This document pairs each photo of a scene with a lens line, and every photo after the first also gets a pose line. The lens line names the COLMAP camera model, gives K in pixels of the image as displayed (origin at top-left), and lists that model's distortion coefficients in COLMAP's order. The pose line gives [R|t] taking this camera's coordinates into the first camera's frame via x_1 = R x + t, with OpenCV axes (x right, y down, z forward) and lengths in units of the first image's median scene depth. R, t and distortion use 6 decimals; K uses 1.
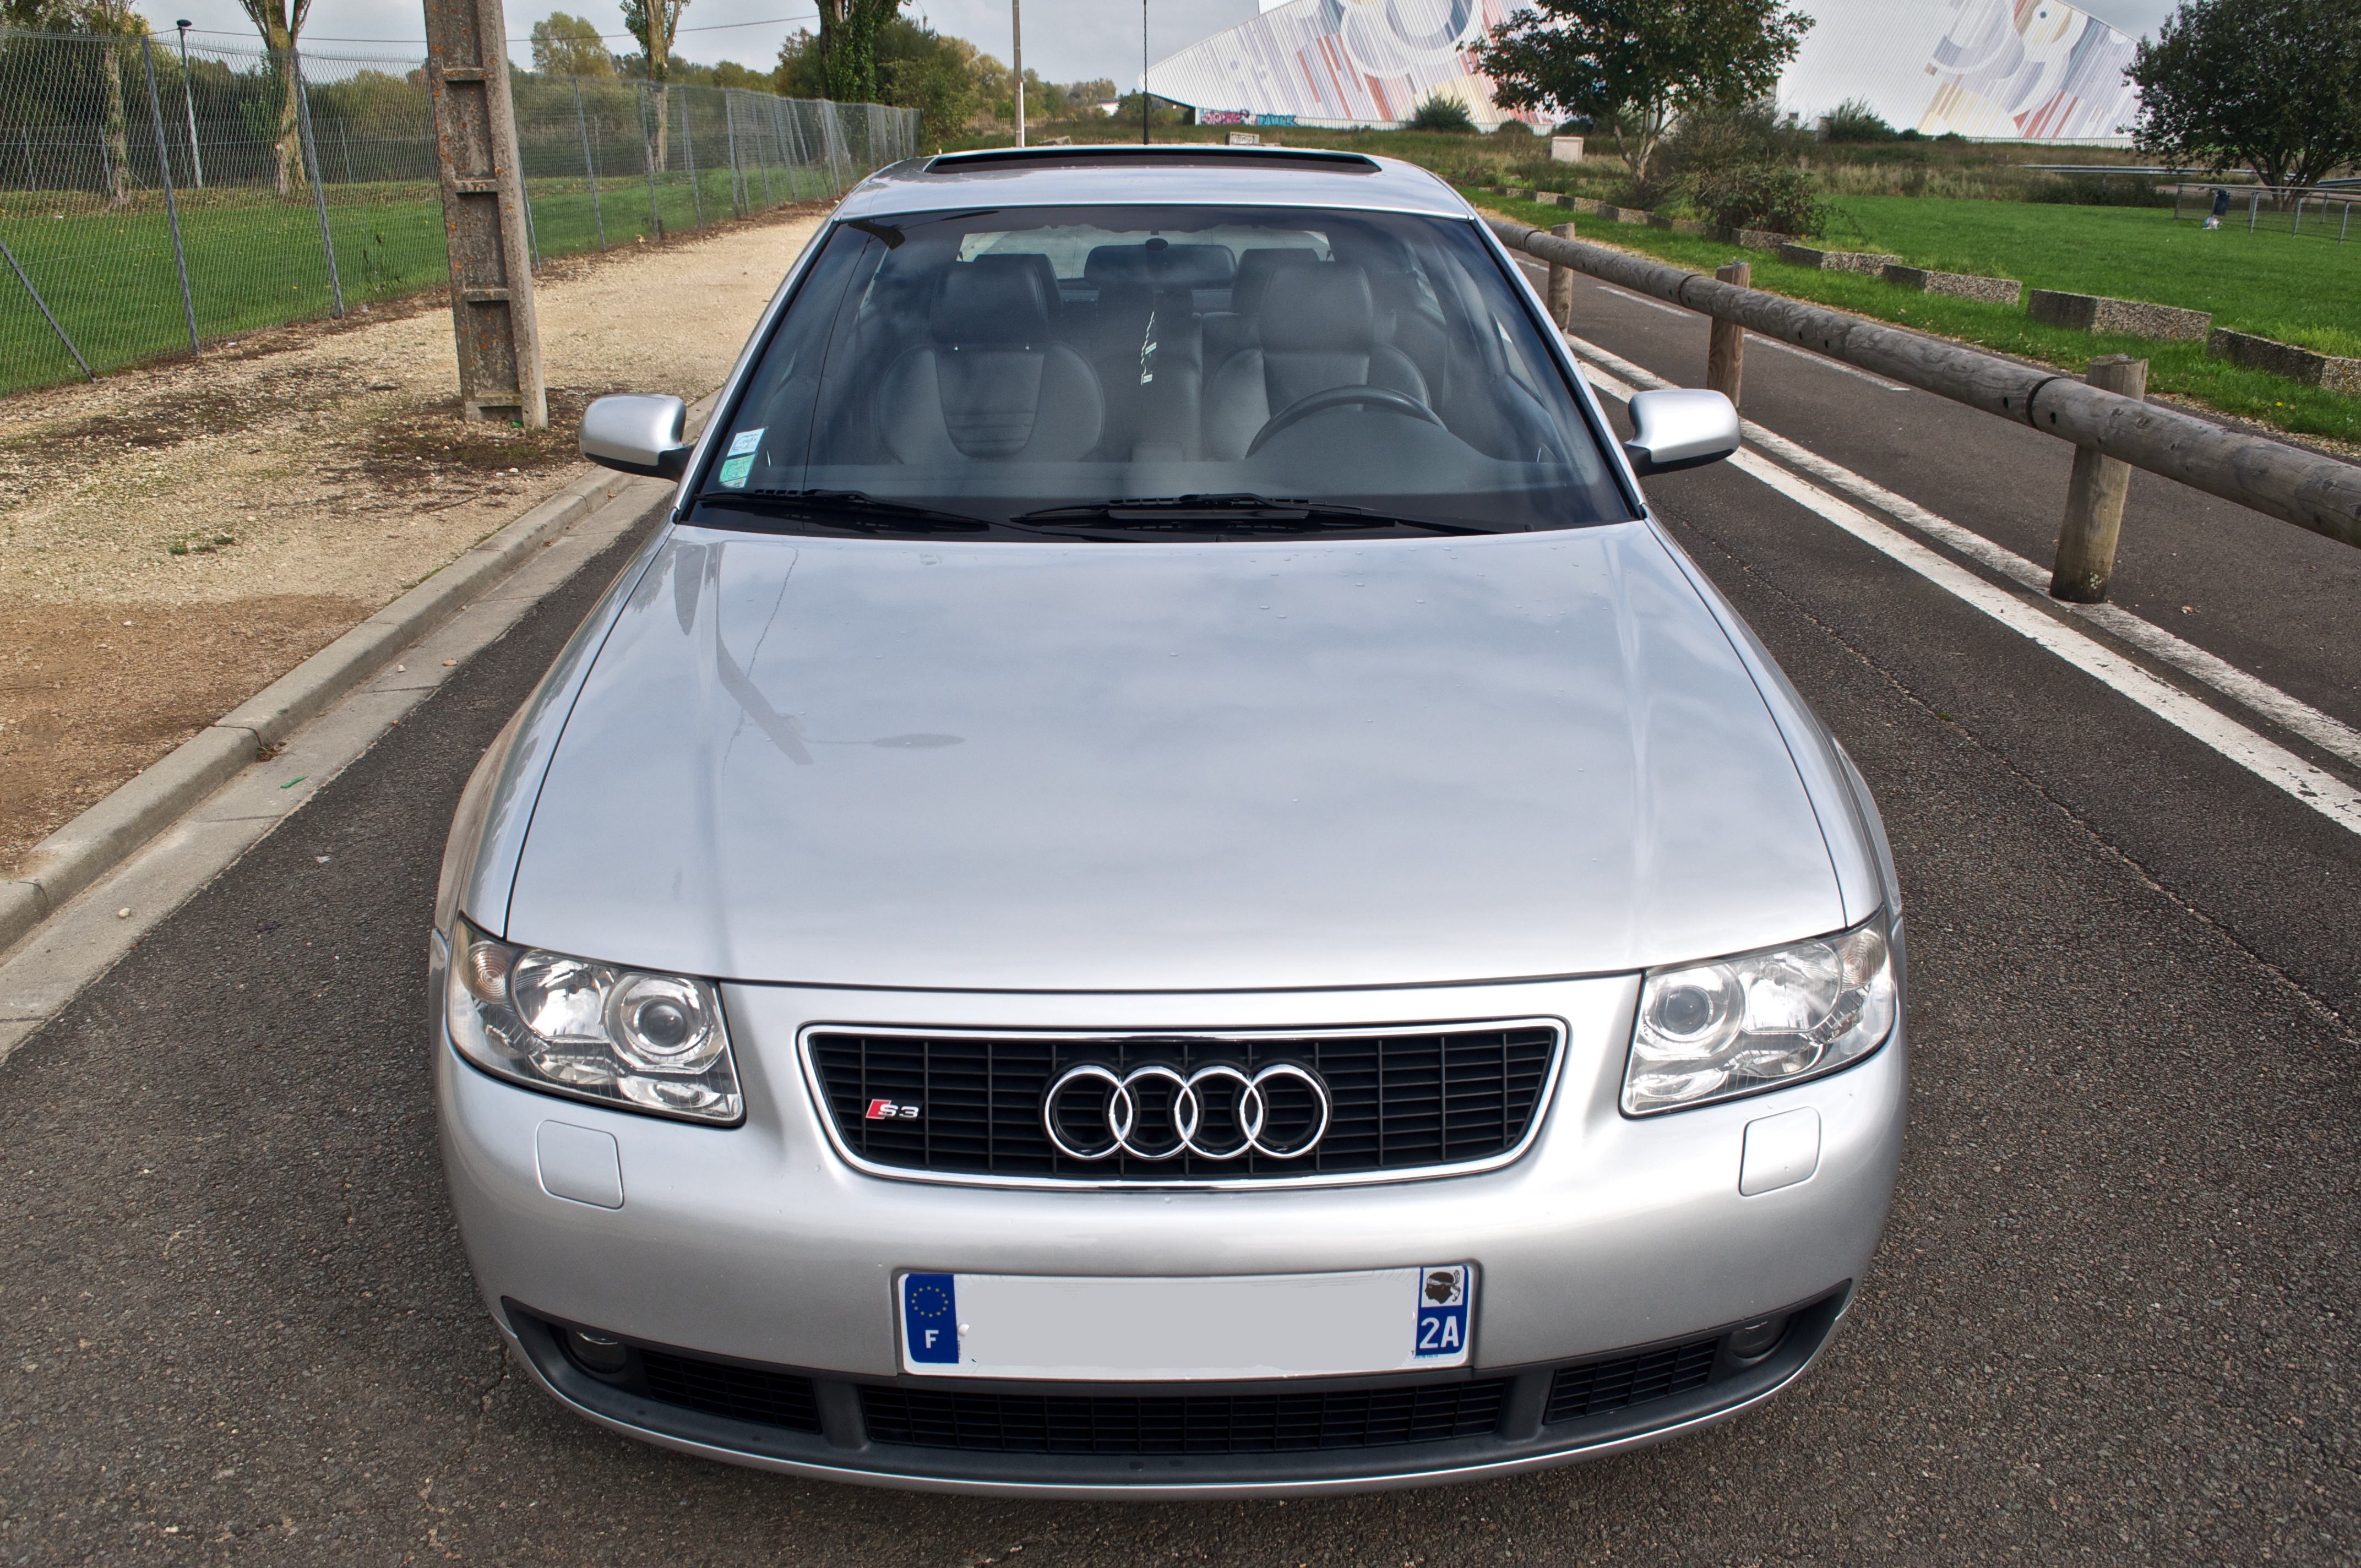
lens RADIAL K [[1850.7, 0, 1180.5], [0, 1850.7, 784.0], [0, 0, 1]] dist [-0.086904, 0.014677]
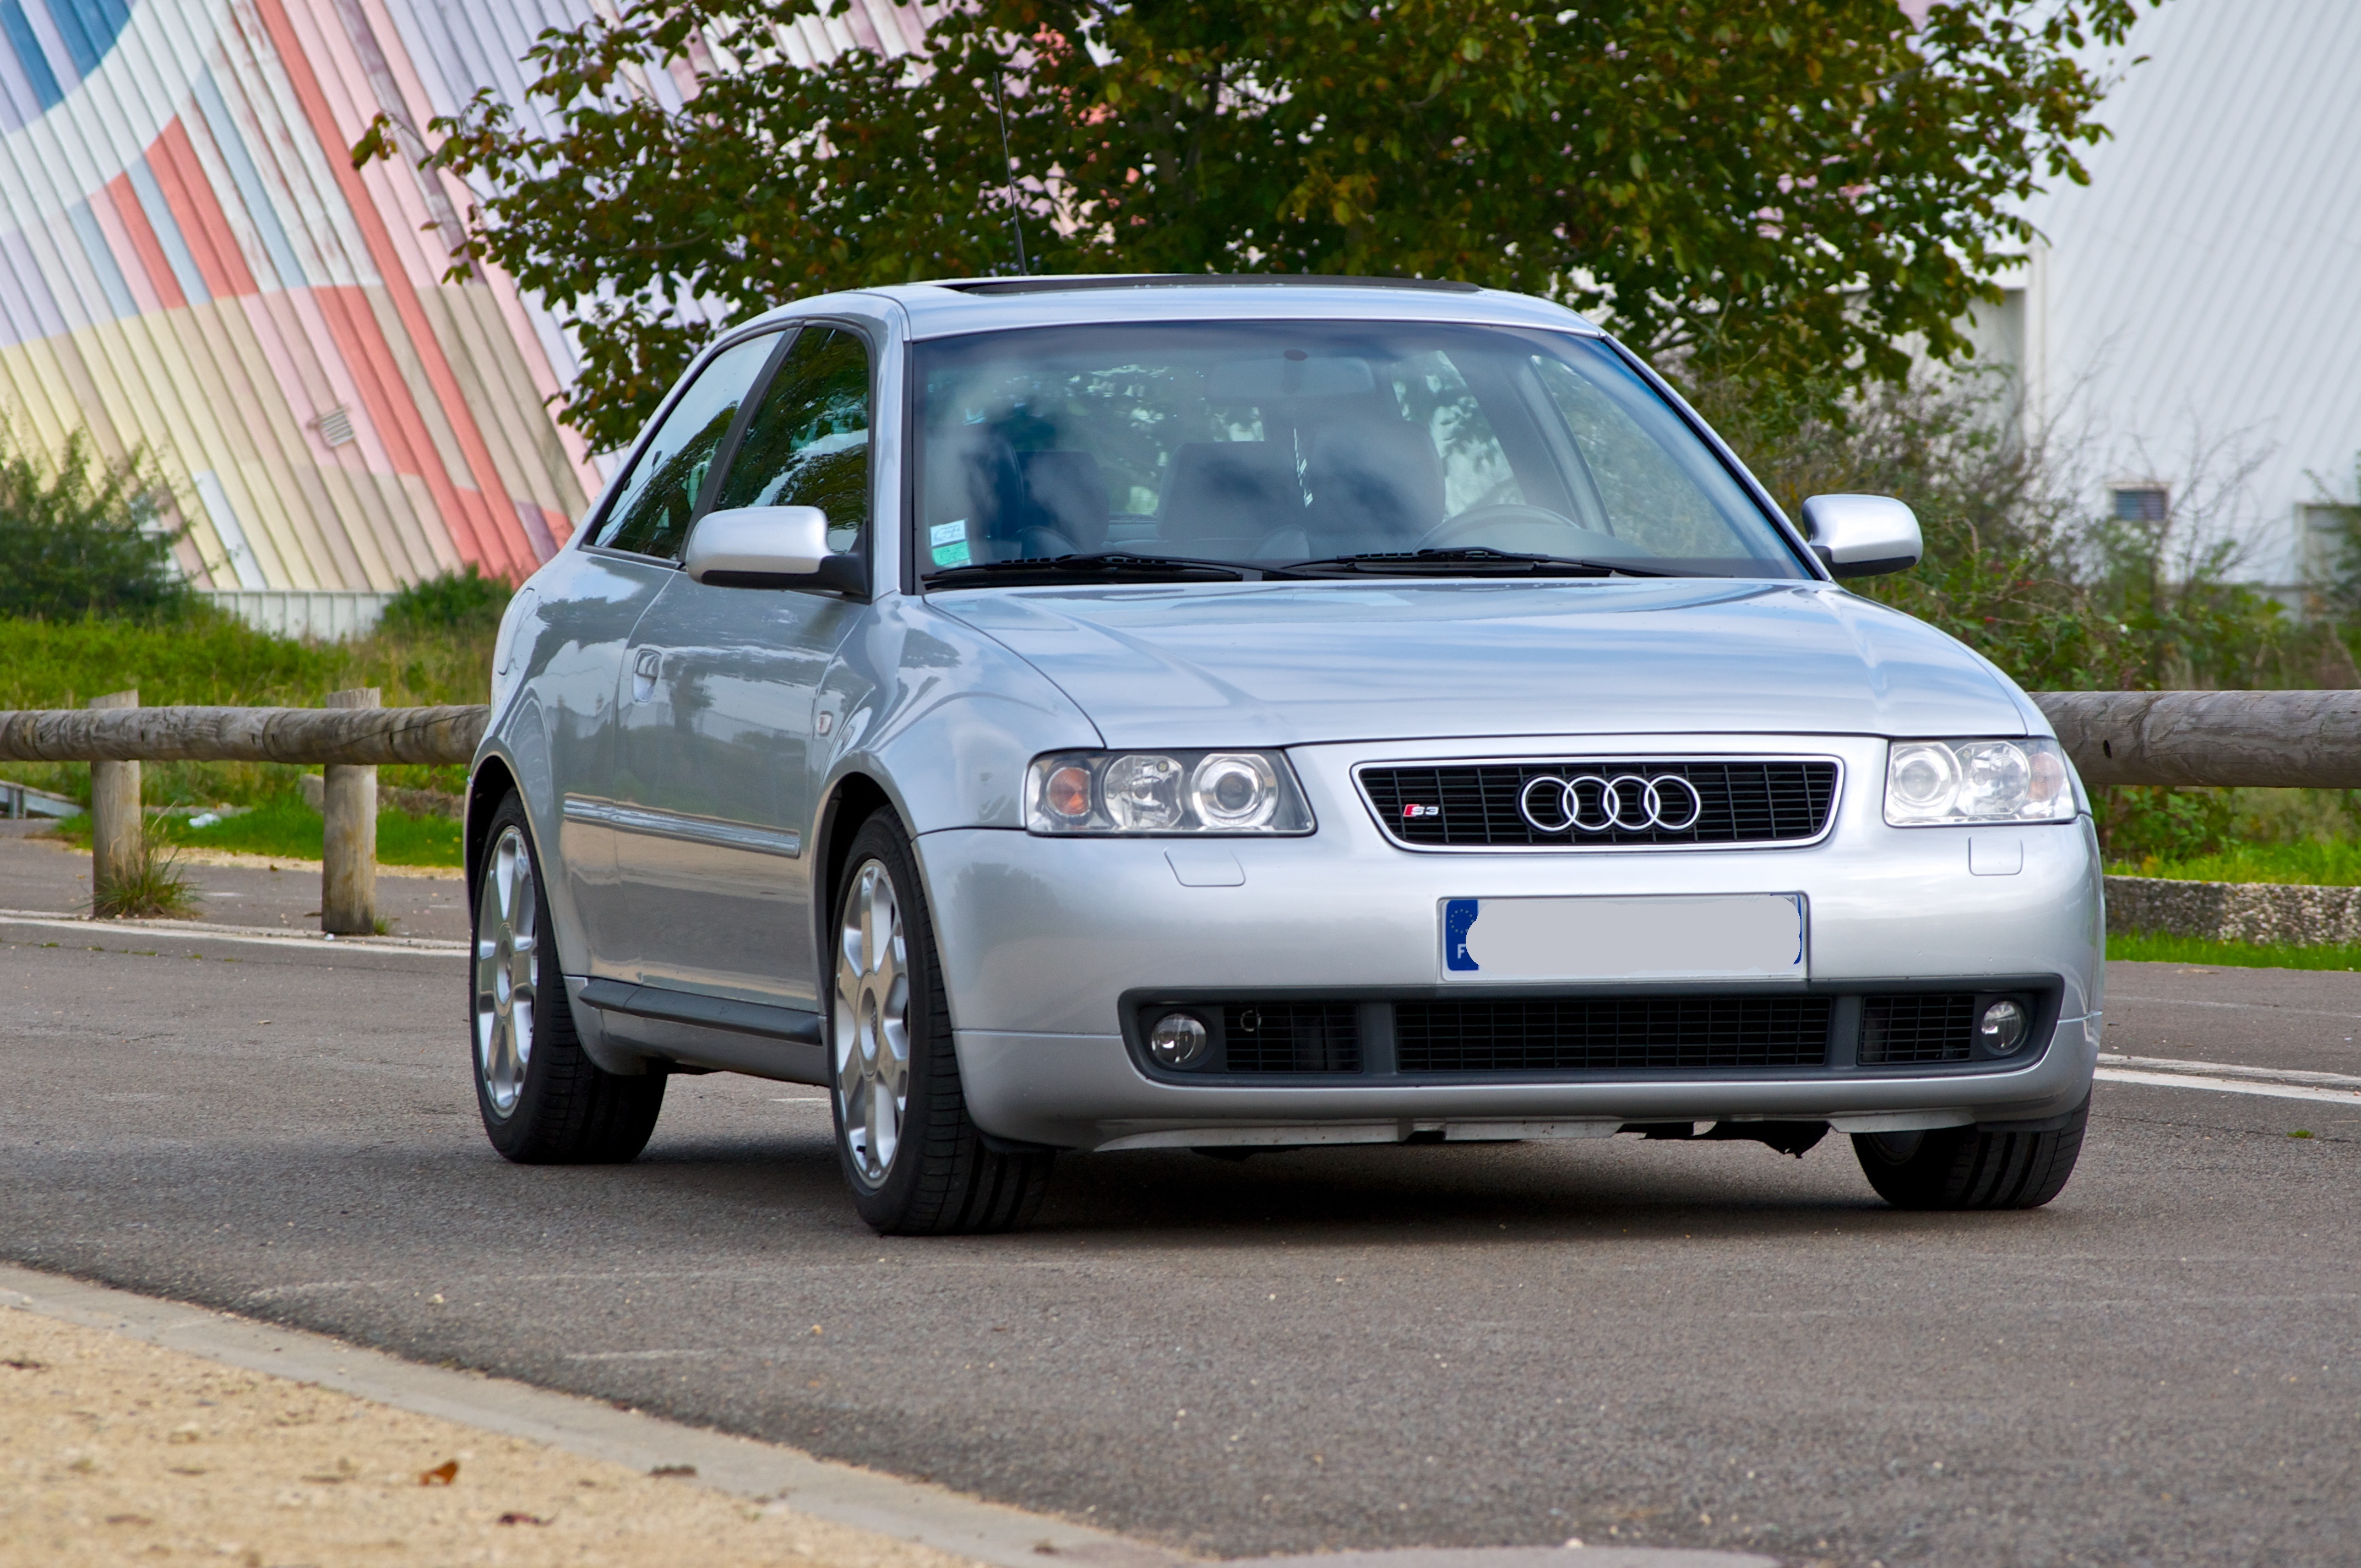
lens RADIAL K [[13127.6, 0, 1180.5], [0, 13127.6, 784.0], [0, 0, 1]] dist [1.817314, 12.237111]
pose [[0.972744, -0.013940, 0.231460, -0.086601], [0.089539, 0.943351, -0.319487, 0.109143], [-0.213895, 0.331504, 0.918887, -0.270400]]
